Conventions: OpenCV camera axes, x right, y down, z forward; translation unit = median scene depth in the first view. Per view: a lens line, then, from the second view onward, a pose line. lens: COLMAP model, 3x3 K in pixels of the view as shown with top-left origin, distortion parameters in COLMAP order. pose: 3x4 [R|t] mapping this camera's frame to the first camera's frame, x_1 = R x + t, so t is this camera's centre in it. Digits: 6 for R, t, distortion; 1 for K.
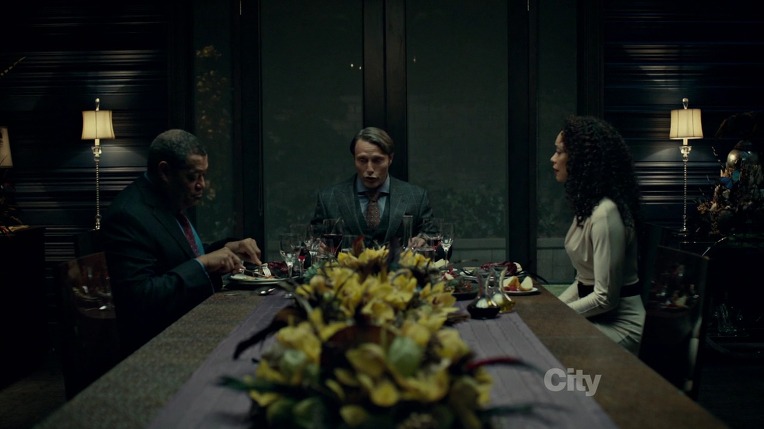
lens RADIAL K [[918.2, 0, 382.0], [0, 918.2, 214.5], [0, 0, 1]] dist [-0.070293, 0.037149]
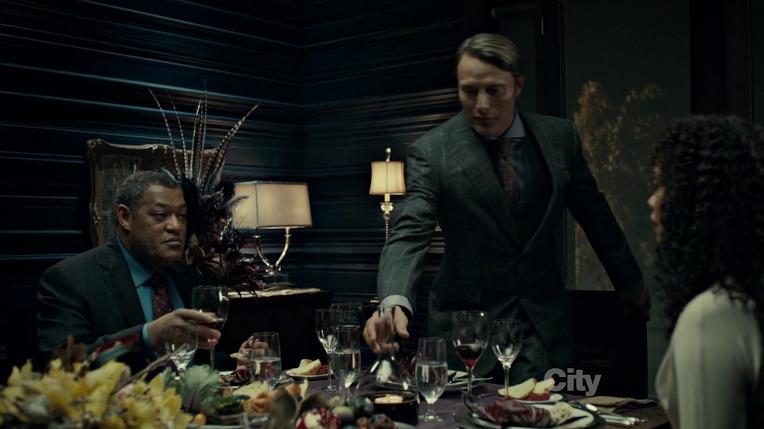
lens RADIAL K [[918.2, 0, 382.0], [0, 918.2, 214.5], [0, 0, 1]] dist [-0.070293, 0.037149]
pose [[0.784631, -0.017198, -0.619725, 0.360626], [-0.024616, 0.997963, -0.058860, -0.015573], [0.619475, 0.061438, 0.782609, 0.459141]]
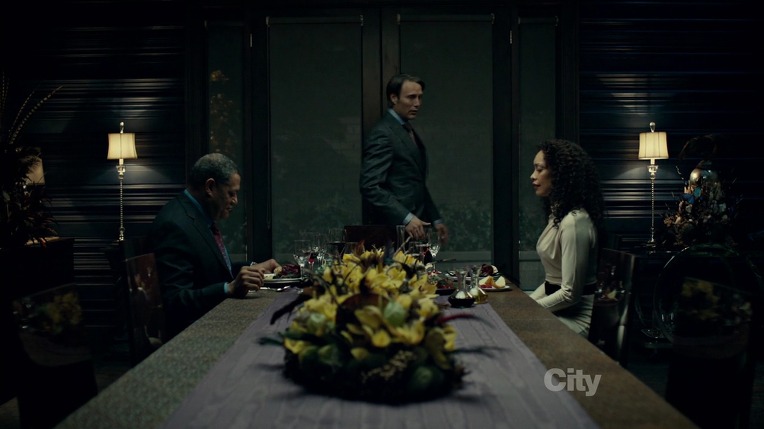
lens RADIAL K [[918.2, 0, 382.0], [0, 918.2, 214.5], [0, 0, 1]] dist [-0.070293, 0.037149]
pose [[0.999994, 0.000268, 0.003486, -0.000186], [-0.000202, 0.999821, -0.018935, 0.008469], [-0.003490, 0.018935, 0.999815, -0.163120]]
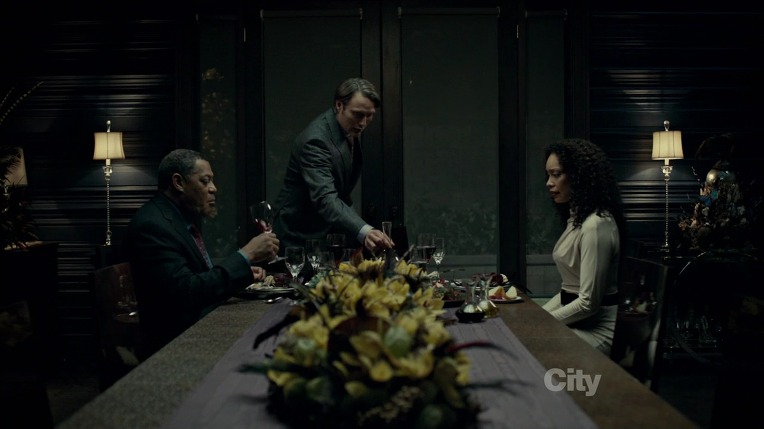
lens RADIAL K [[918.2, 0, 382.0], [0, 918.2, 214.5], [0, 0, 1]] dist [-0.070293, 0.037149]
pose [[0.999994, 0.000232, 0.003405, -0.000048], [-0.000162, 0.999791, -0.020441, 0.003796], [-0.003409, 0.020441, 0.999785, -0.079387]]
